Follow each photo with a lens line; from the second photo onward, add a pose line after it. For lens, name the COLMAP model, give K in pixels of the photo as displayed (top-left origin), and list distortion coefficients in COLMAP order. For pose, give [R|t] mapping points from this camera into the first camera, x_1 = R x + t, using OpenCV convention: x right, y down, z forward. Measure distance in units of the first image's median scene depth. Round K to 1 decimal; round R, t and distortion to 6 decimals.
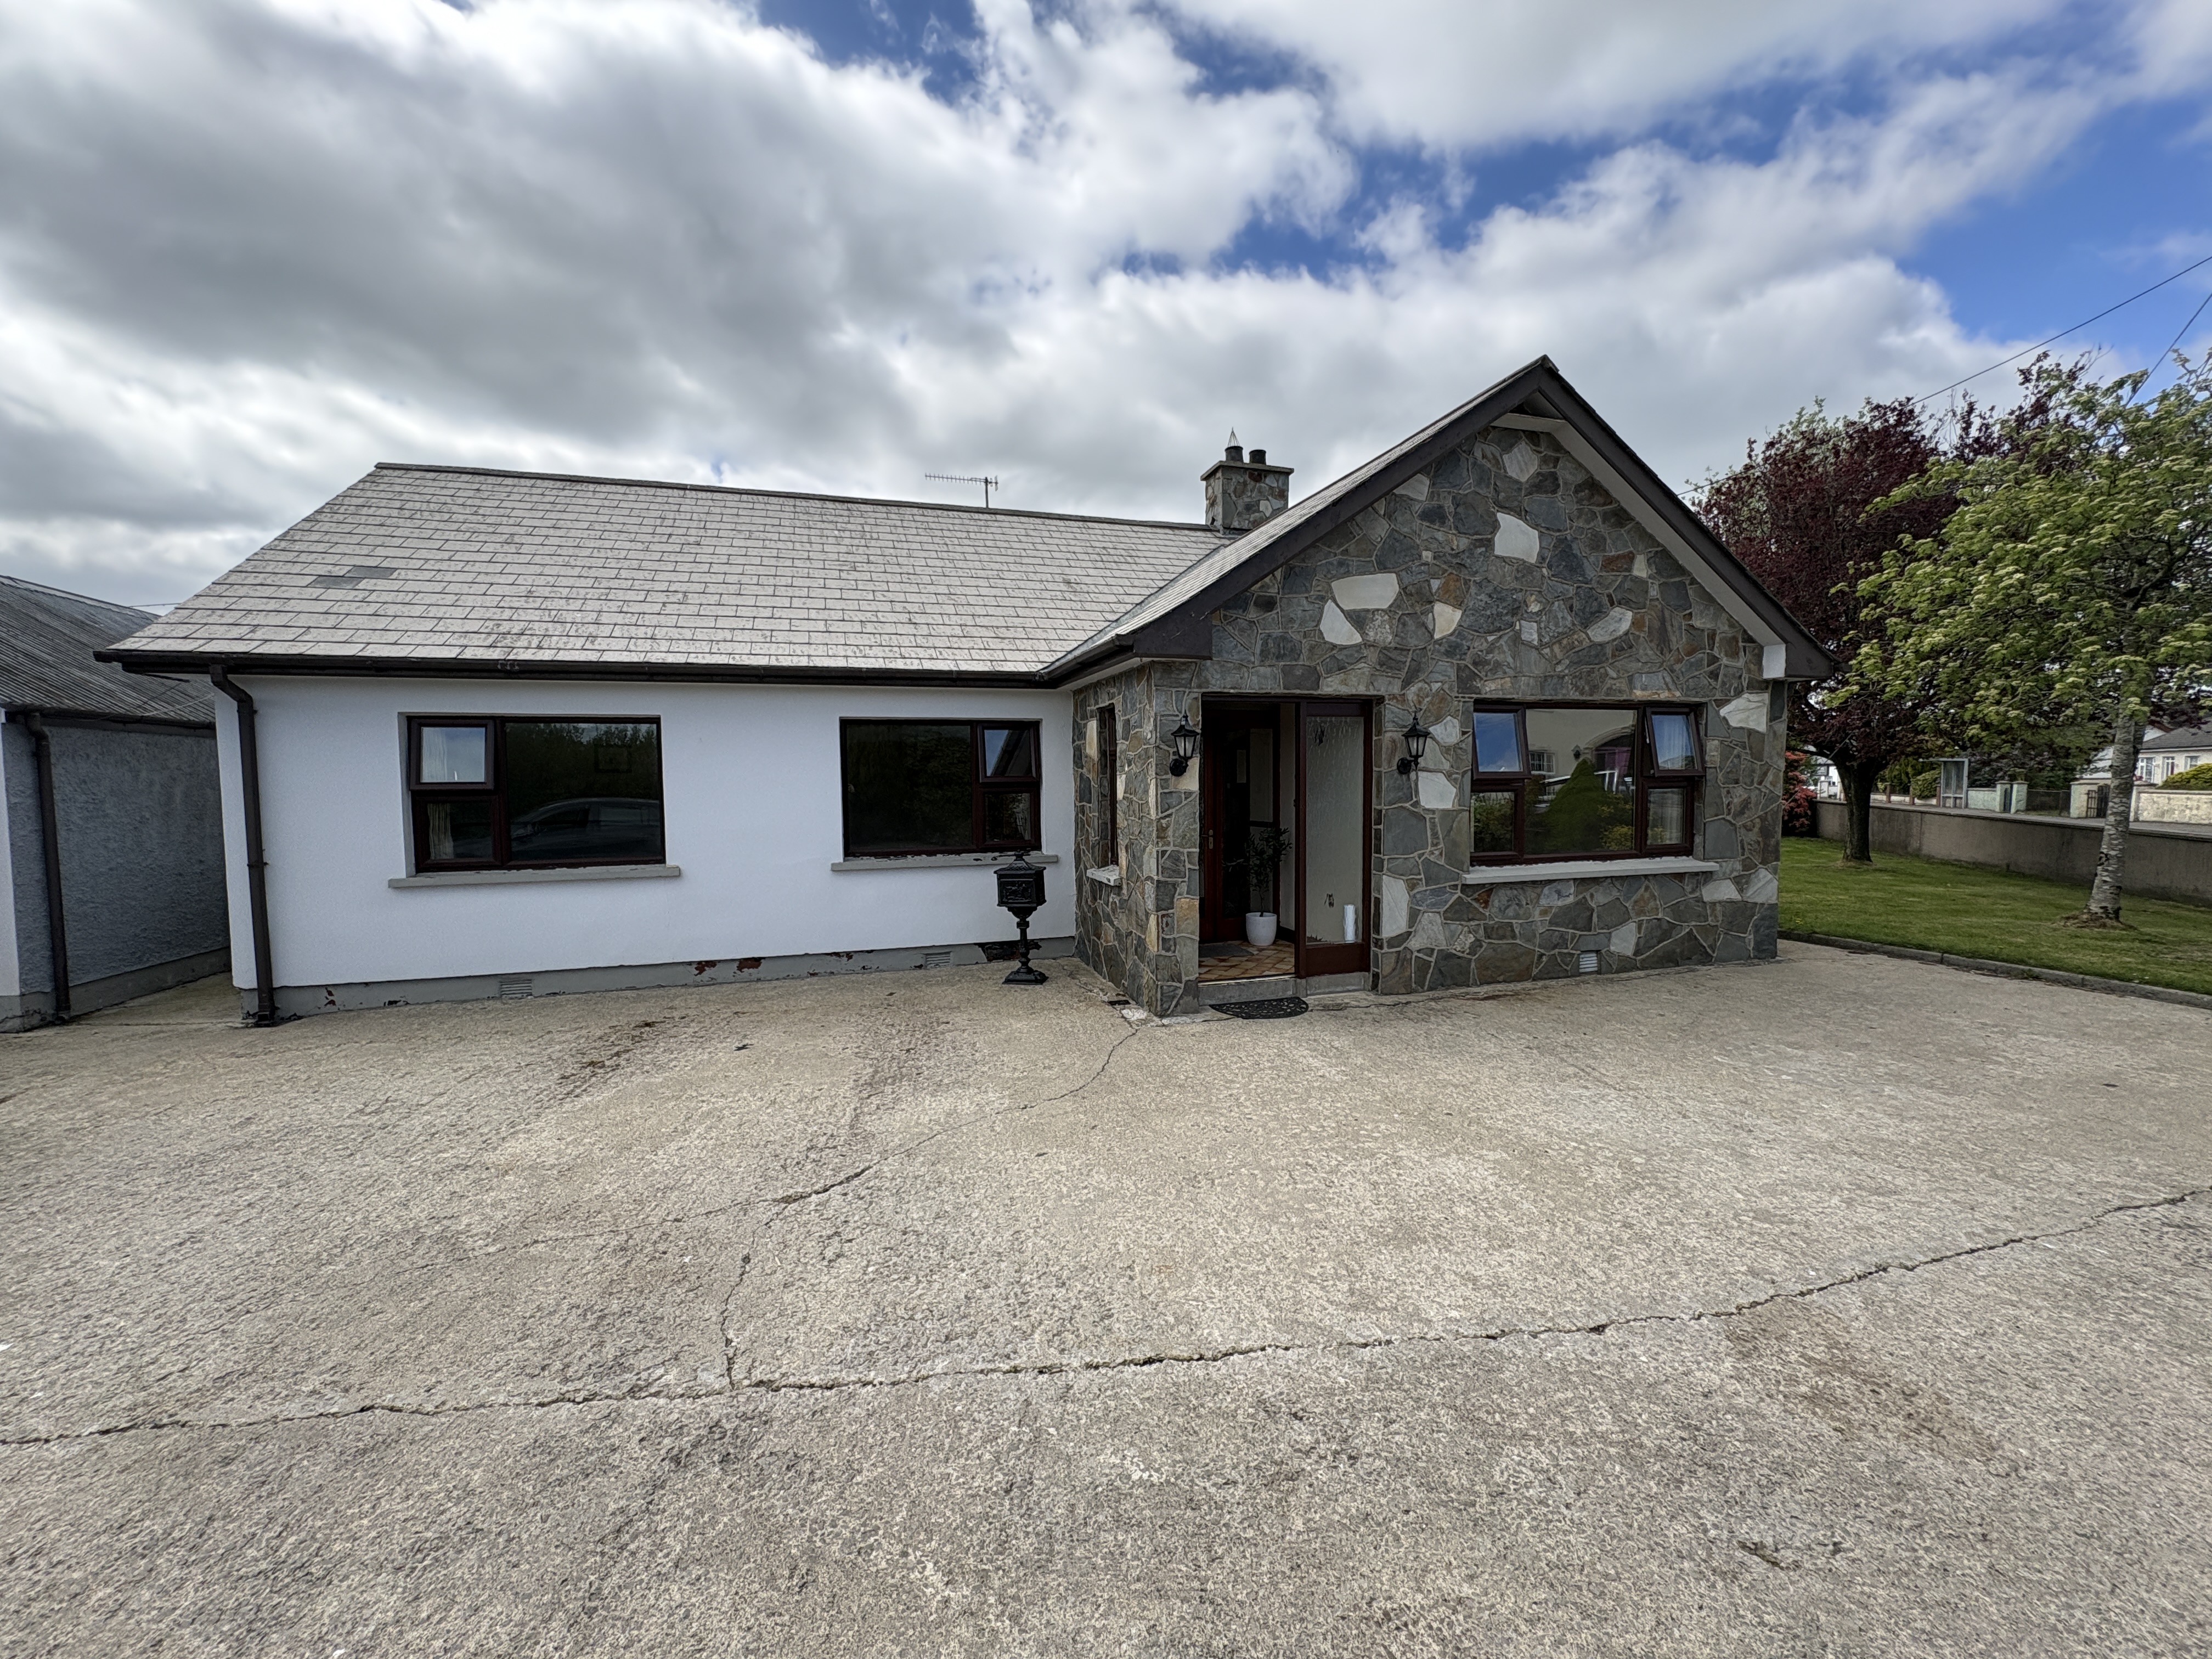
lens RADIAL K [[861.0, 0, 1120.3], [0, 861.0, 852.3], [0, 0, 1]] dist [0.000814, -0.000010]
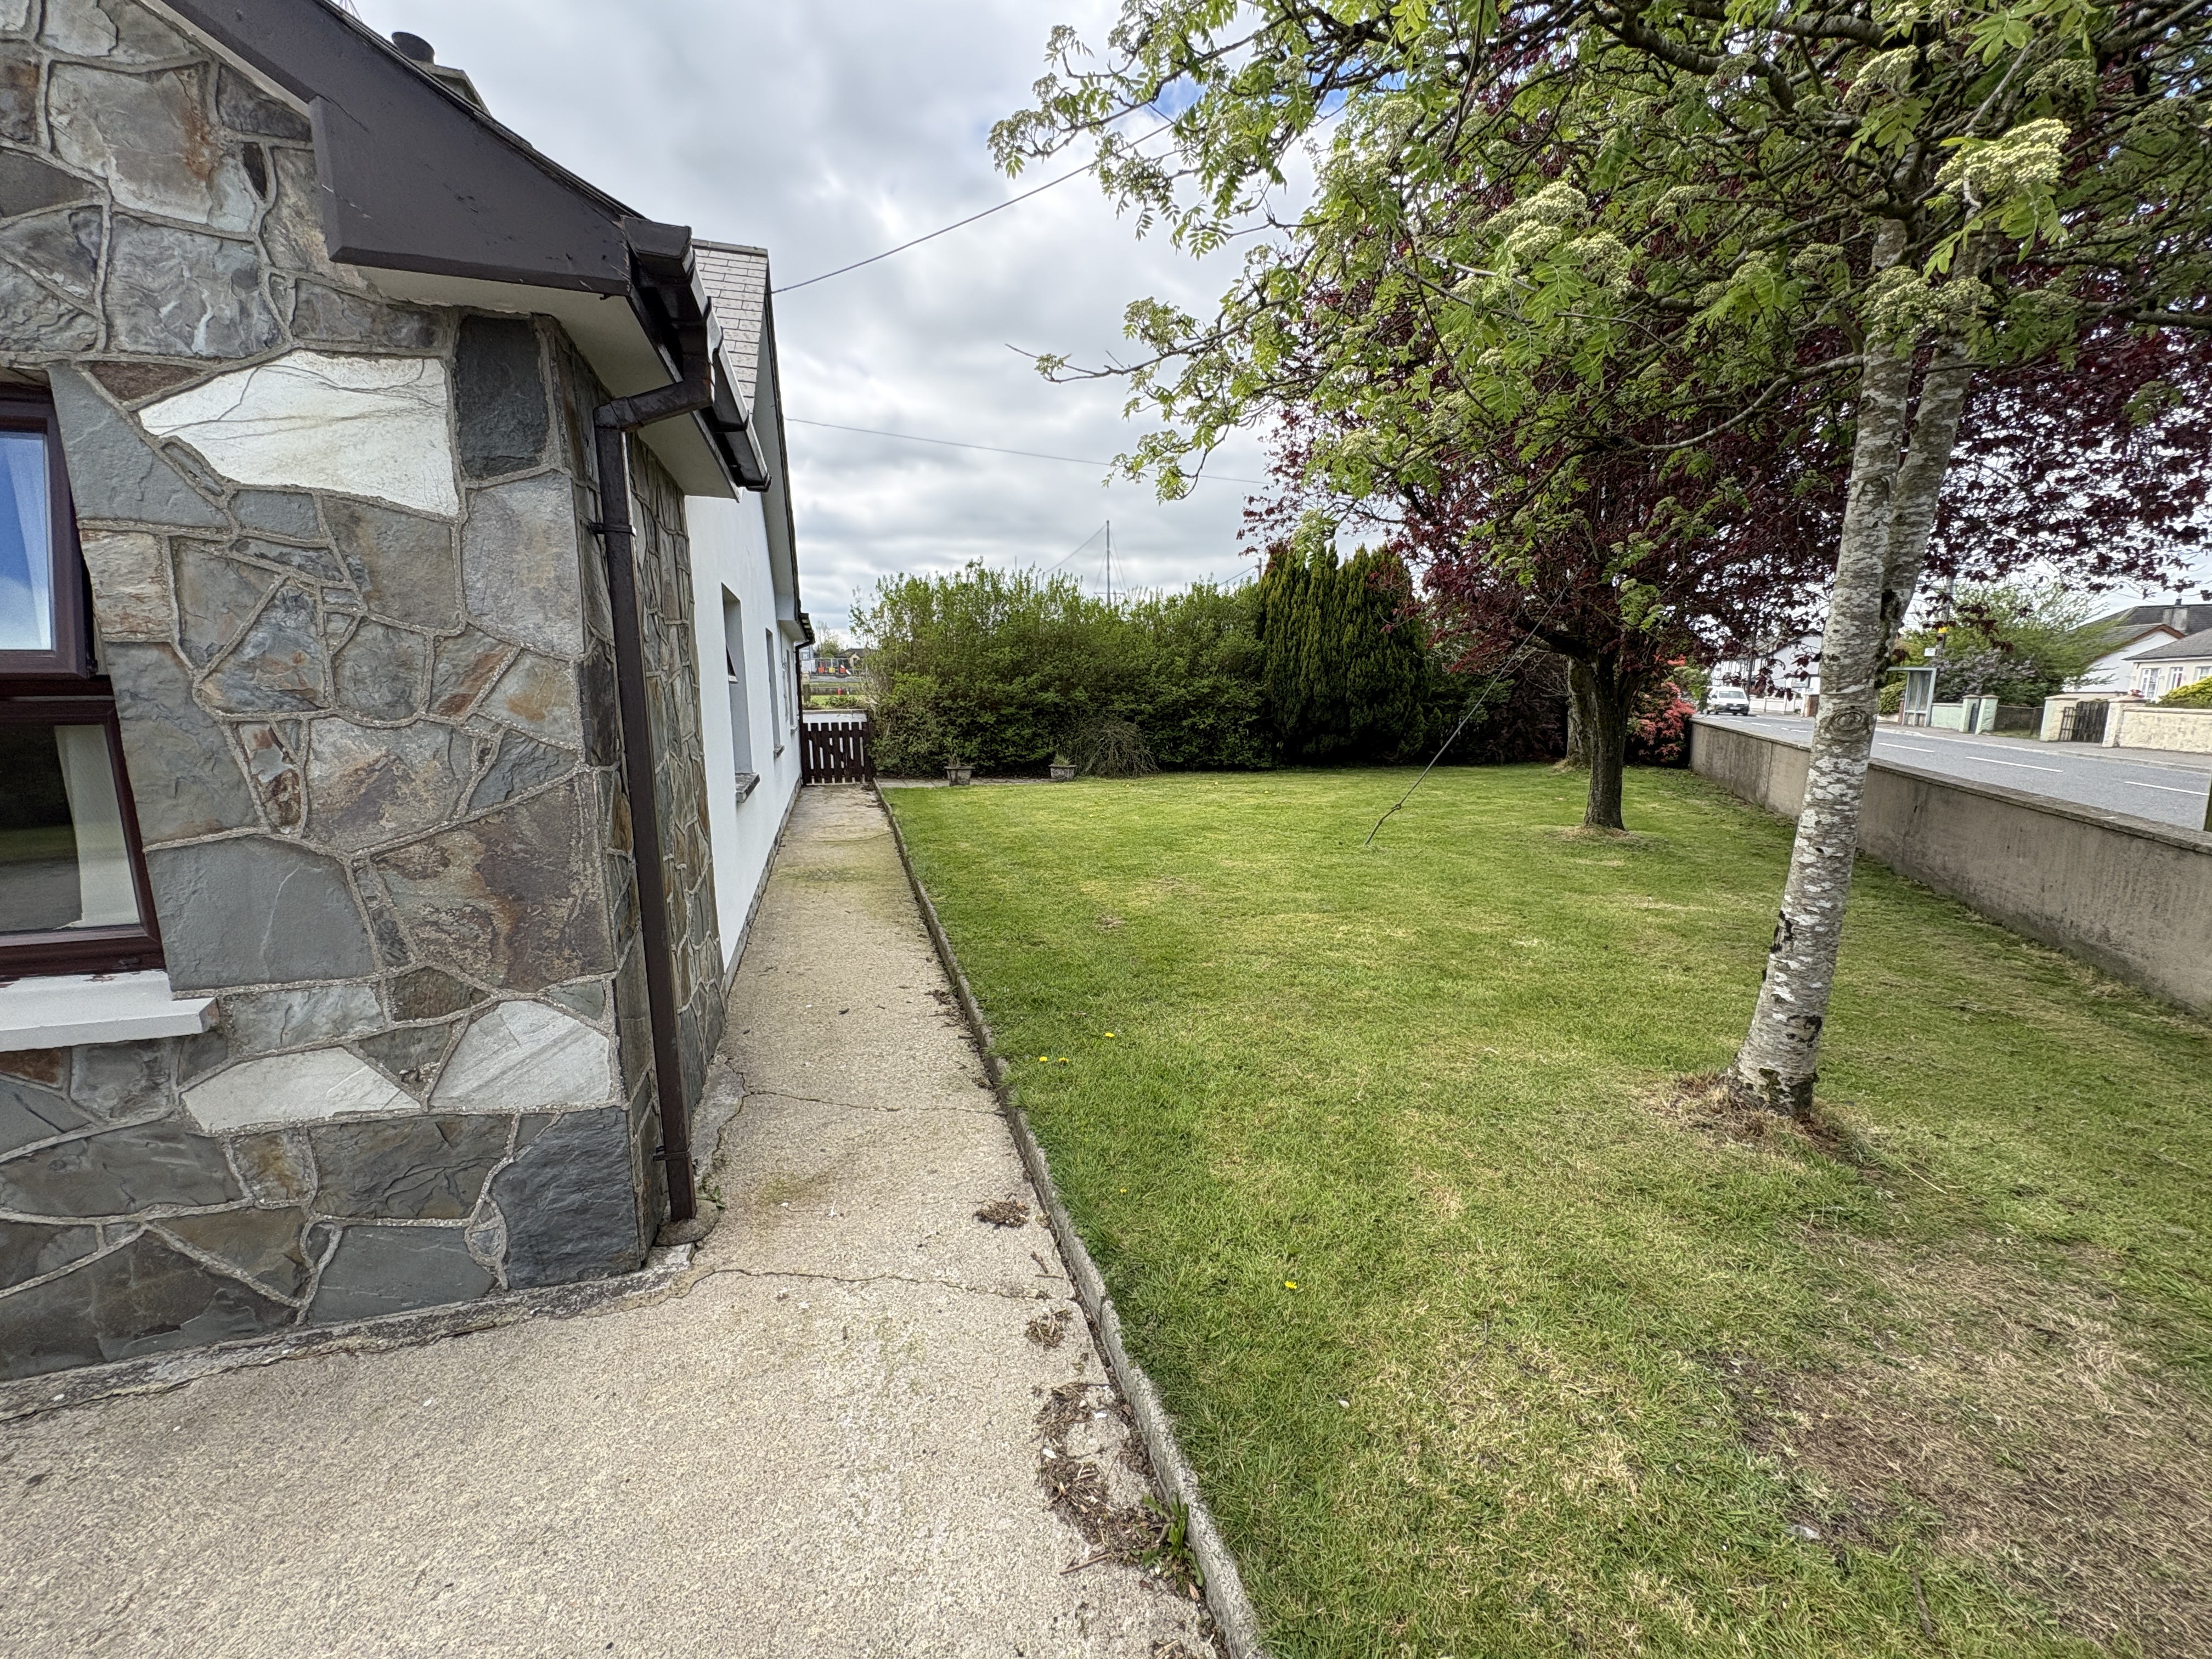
lens RADIAL K [[883.4, 0, 1106.0], [0, 883.4, 829.5], [0, 0, 1]] dist [-0.001250, -0.000091]
pose [[0.999989, 0.004606, 0.000939, 0.438828], [-0.004663, 0.997234, 0.074186, -0.028530], [-0.000595, -0.074190, 0.997244, 0.329168]]
